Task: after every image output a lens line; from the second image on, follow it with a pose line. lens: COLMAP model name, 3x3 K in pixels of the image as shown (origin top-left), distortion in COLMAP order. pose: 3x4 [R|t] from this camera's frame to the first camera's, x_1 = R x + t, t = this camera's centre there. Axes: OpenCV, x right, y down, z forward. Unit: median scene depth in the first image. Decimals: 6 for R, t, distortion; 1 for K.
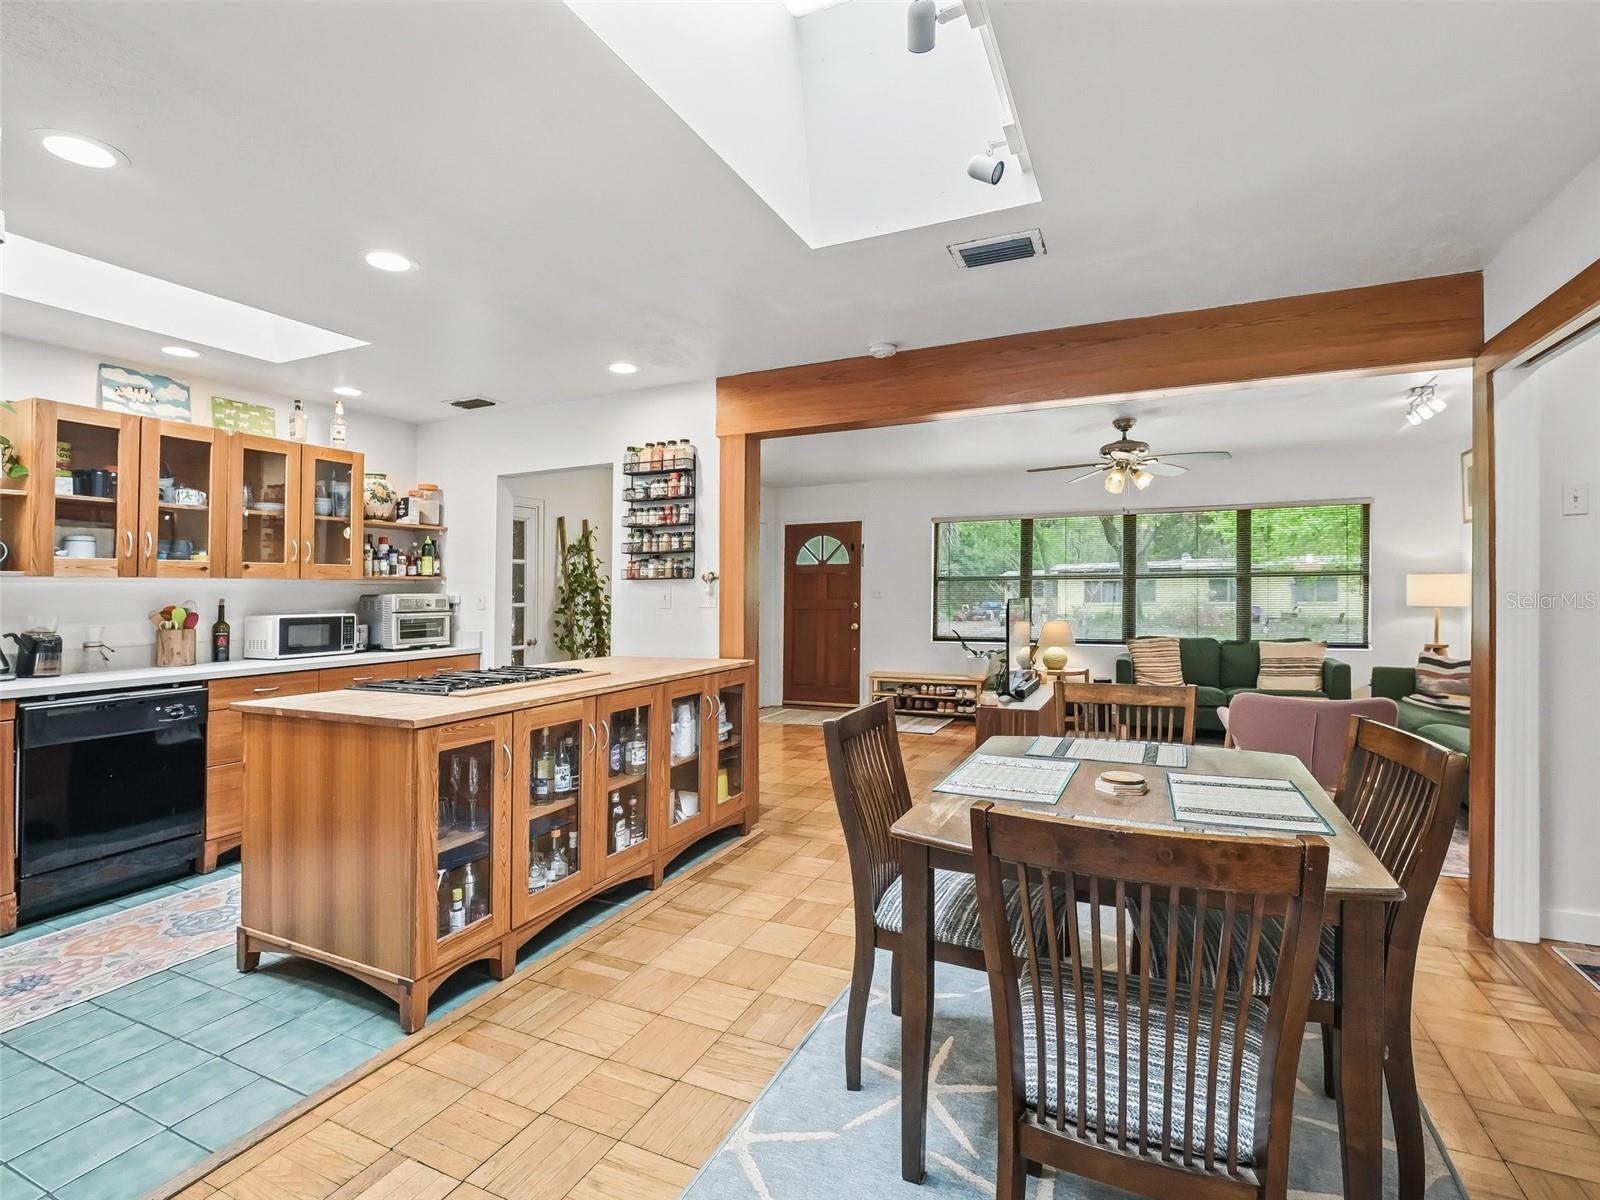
lens RADIAL K [[748.6, 0, 776.7], [0, 748.6, 621.6], [0, 0, 1]] dist [-0.024830, -0.000022]
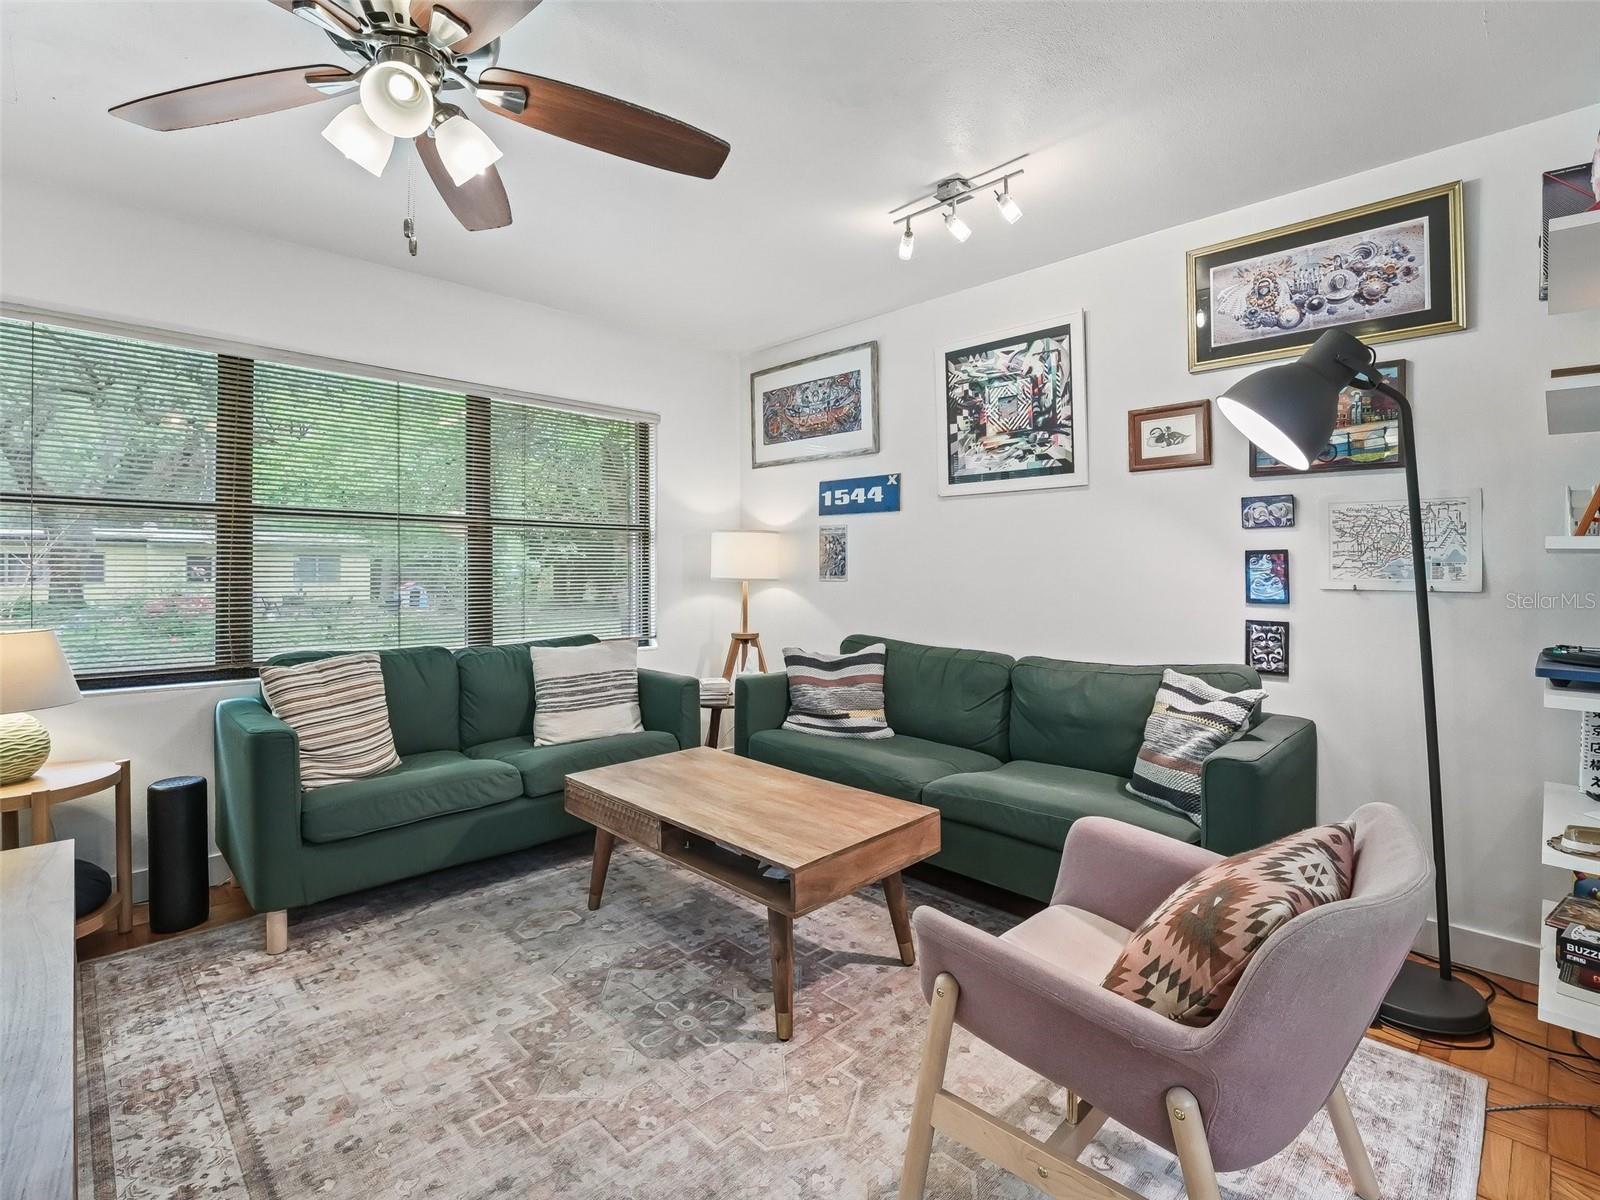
lens RADIAL K [[752.2, 0, 837.2], [0, 752.2, 571.4], [0, 0, 1]] dist [-0.032888, -0.000390]
pose [[0.299948, 0.013921, 0.953854, 0.324588], [0.029084, 0.999295, -0.023730, -0.011261], [-0.953512, 0.034859, 0.299331, 0.957683]]
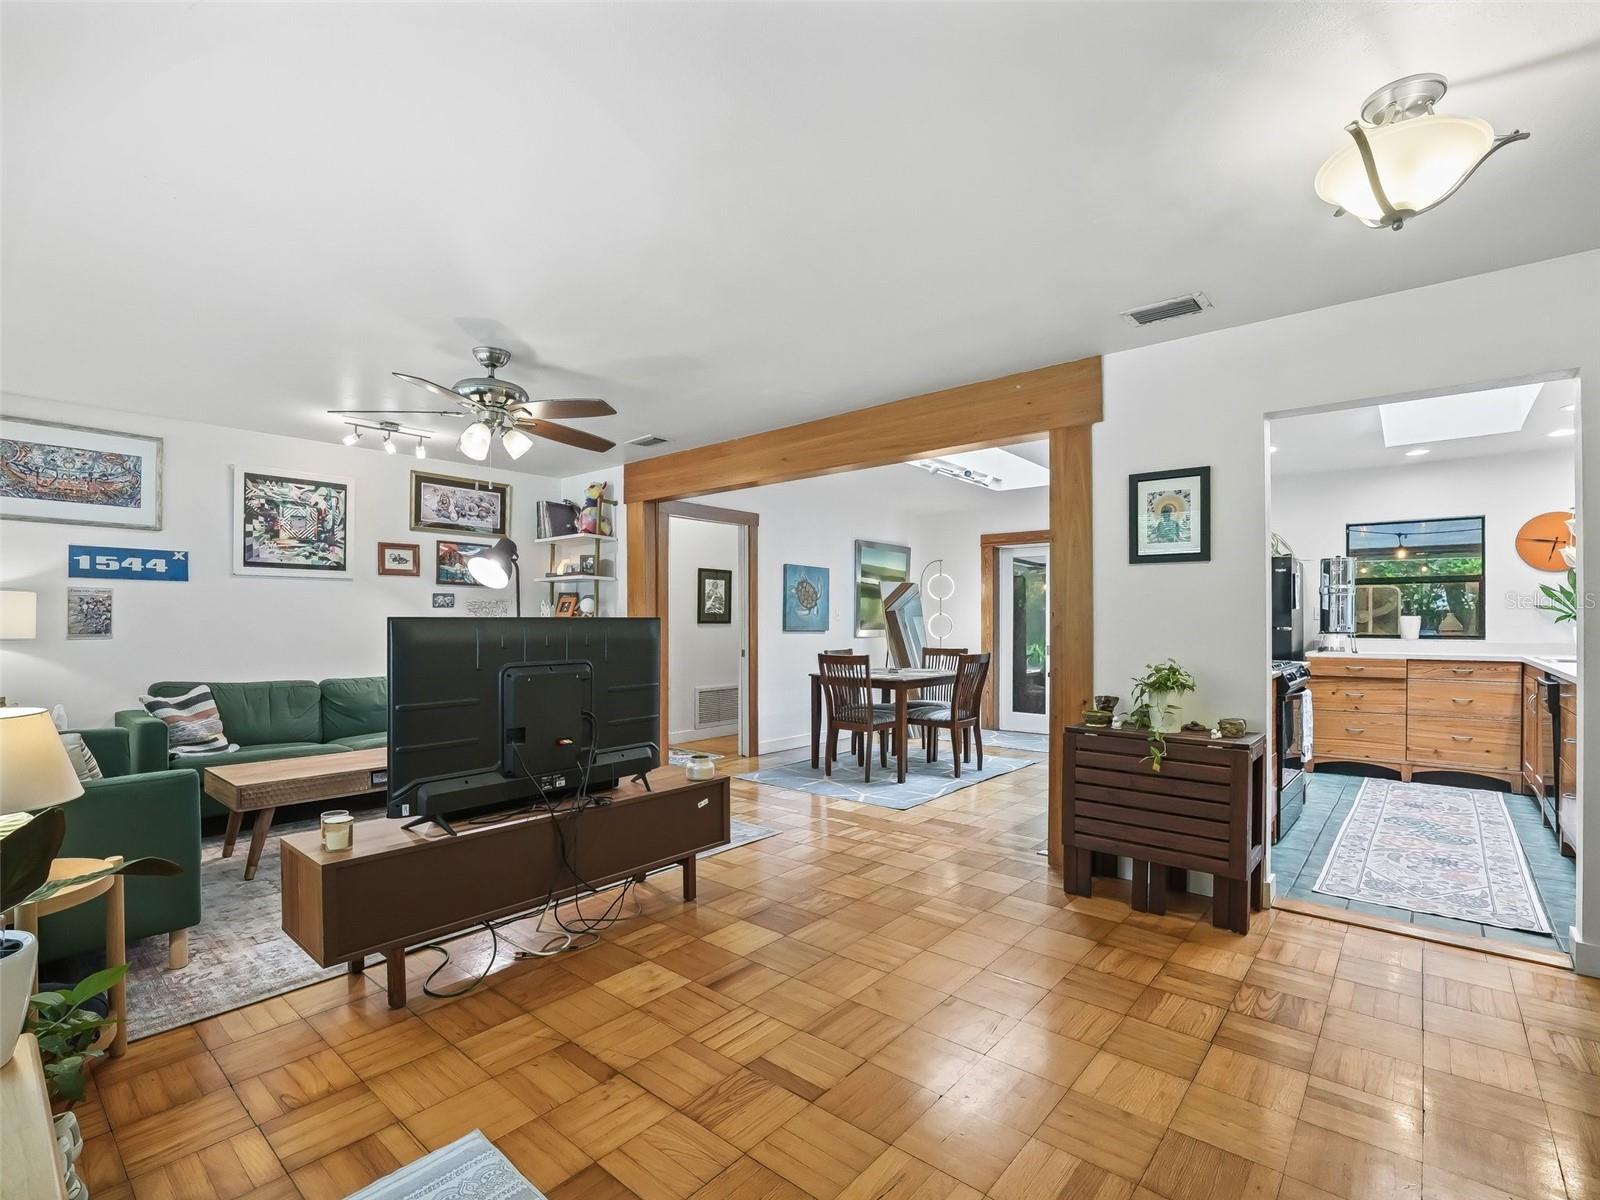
lens RADIAL K [[748.6, 0, 776.7], [0, 748.6, 621.6], [0, 0, 1]] dist [-0.024830, -0.000022]
pose [[-0.965675, 0.014583, 0.259345, 0.064096], [0.024001, 0.999161, 0.033184, -0.056580], [-0.258643, 0.038270, -0.965215, 1.973013]]
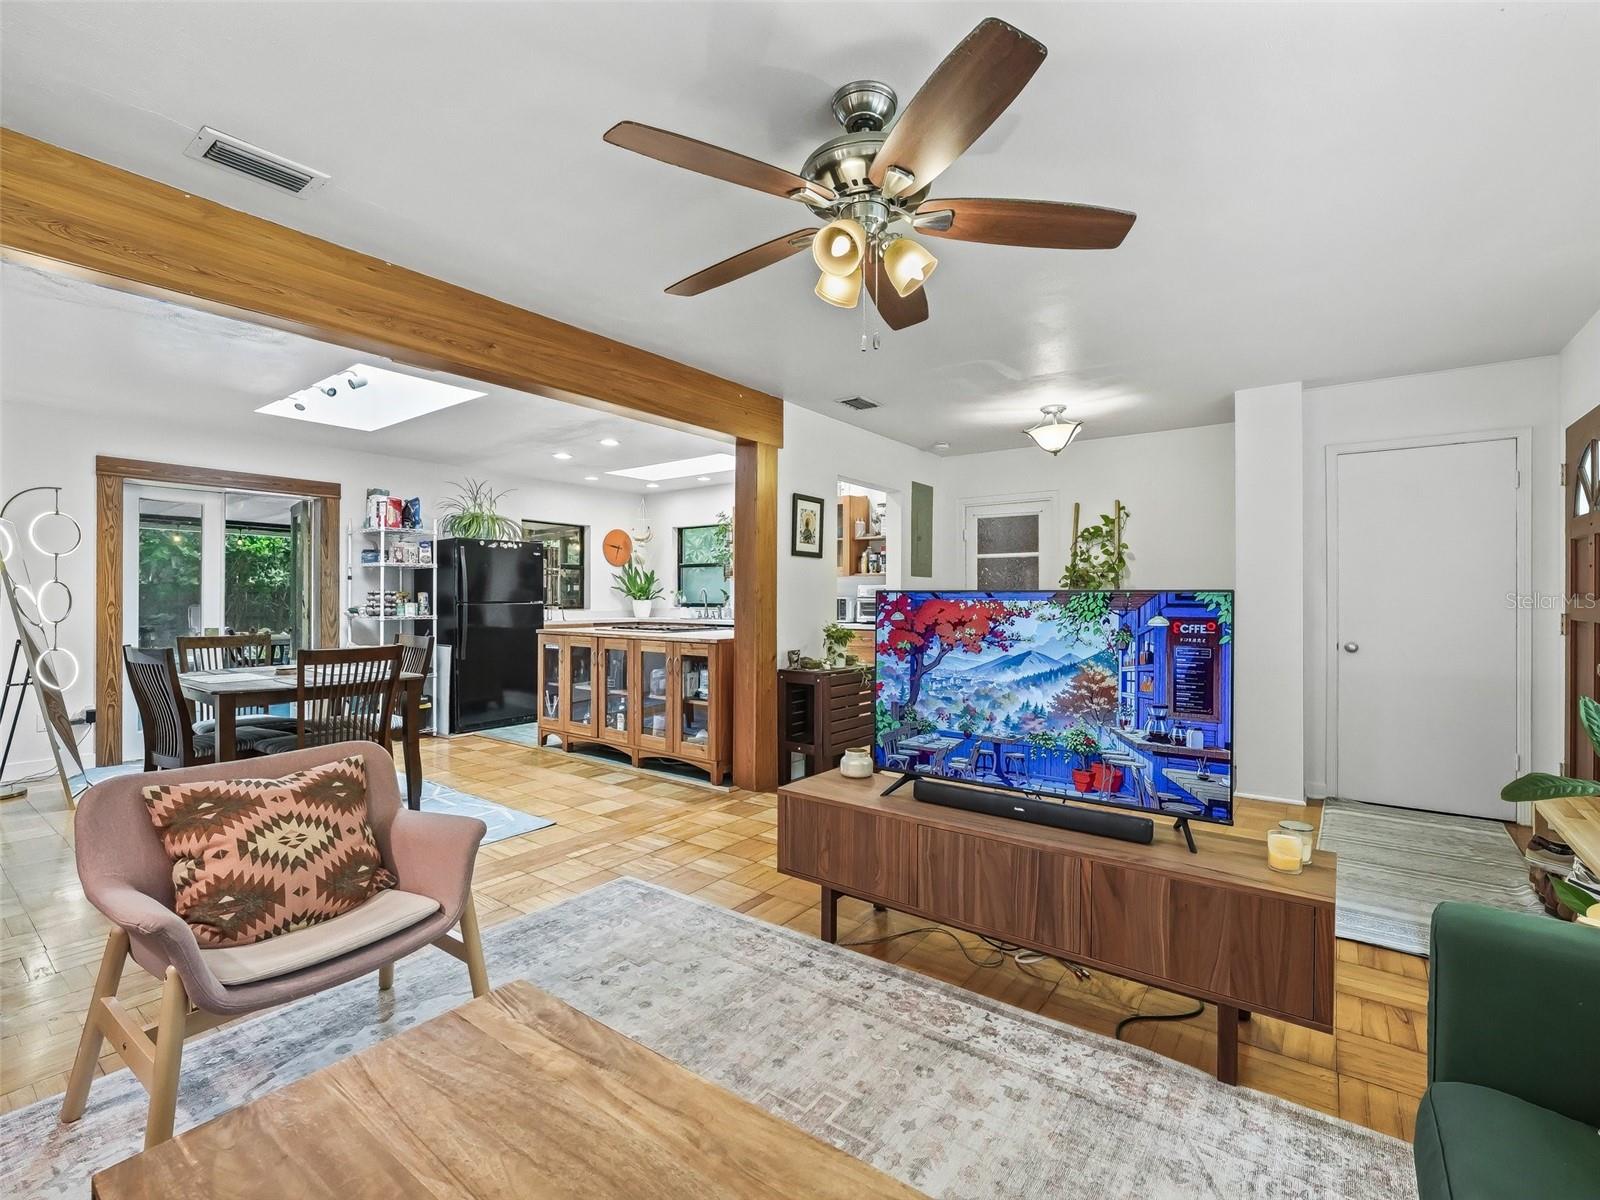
lens RADIAL K [[717.2, 0, 828.6], [0, 717.2, 592.8], [0, 0, 1]] dist [-0.003142, -0.000211]
pose [[-0.158402, 0.005124, -0.987361, 1.020527], [-0.038808, 0.999182, 0.011412, -0.039847], [0.986612, 0.040125, -0.158073, 1.296037]]
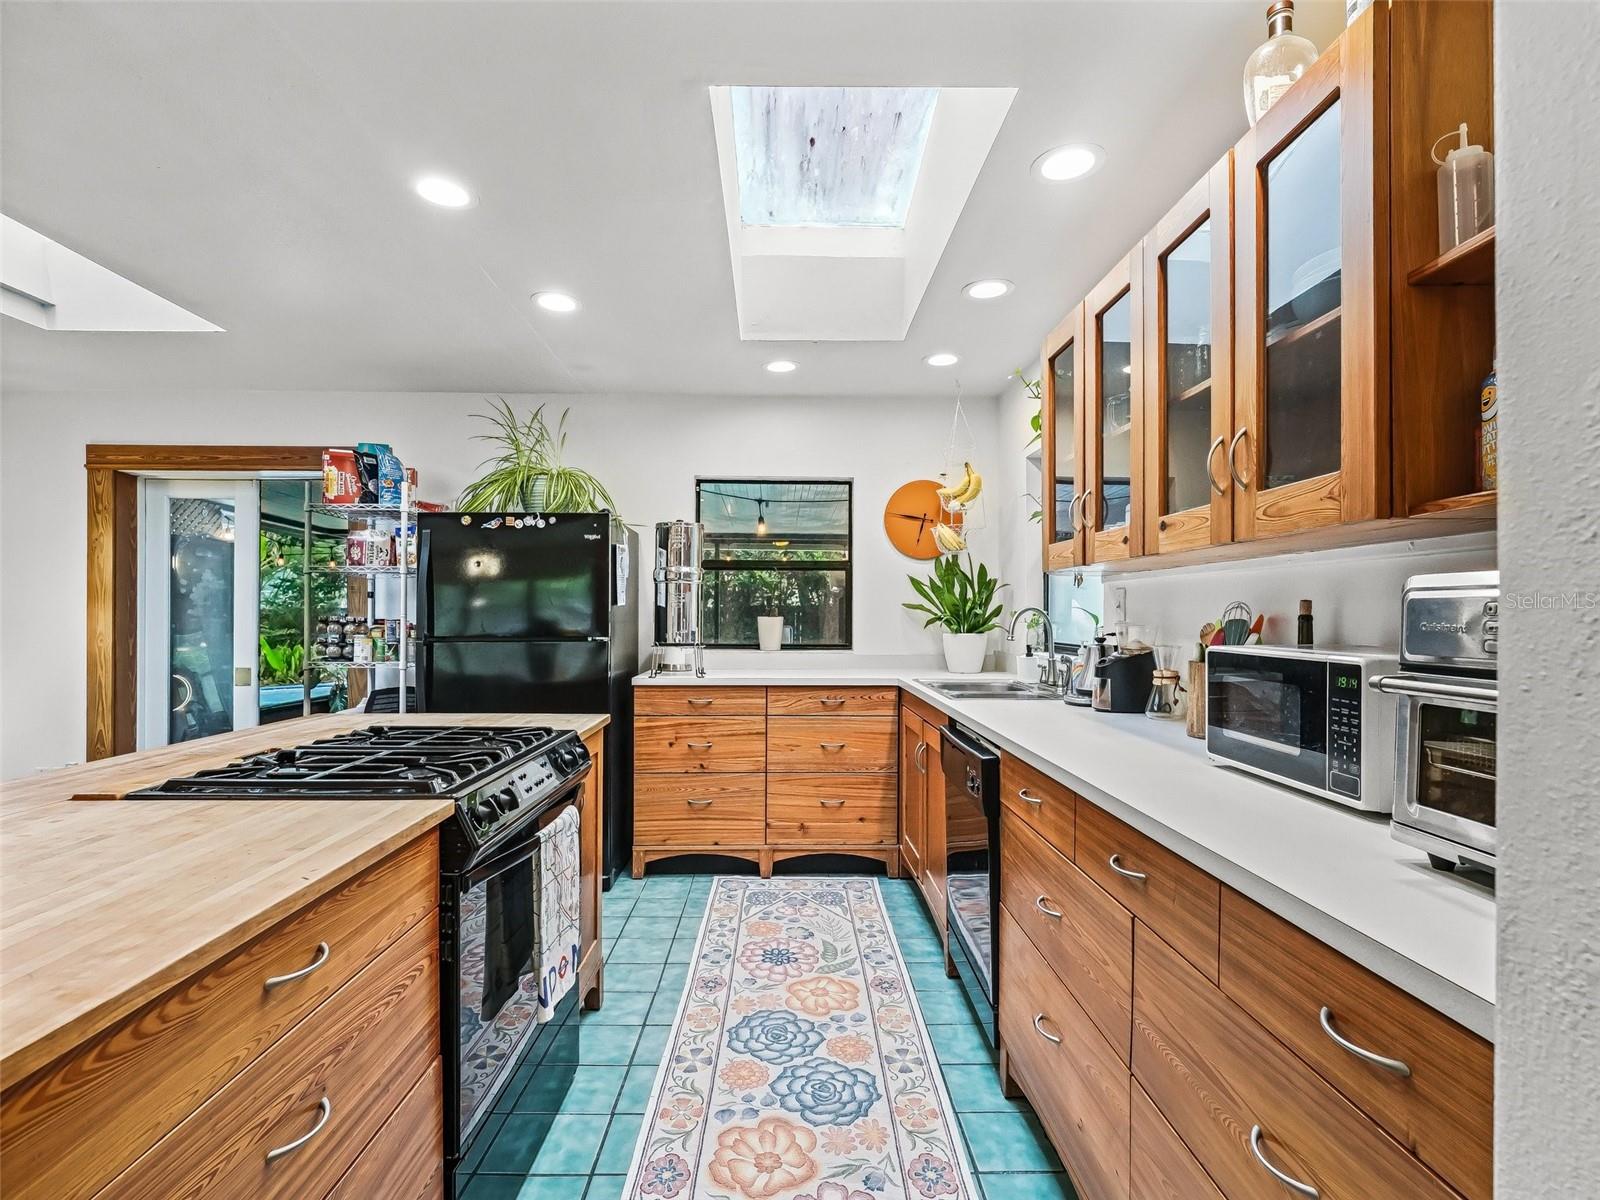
lens RADIAL K [[797.6, 0, 800.0], [0, 797.6, 600.0], [0, 0, 1]] dist [0.001380, 0.000082]
pose [[-0.884937, 0.003192, -0.465699, -0.294689], [-0.008167, 0.999716, 0.022371, -0.037167], [0.465638, 0.023600, -0.884660, 1.232496]]
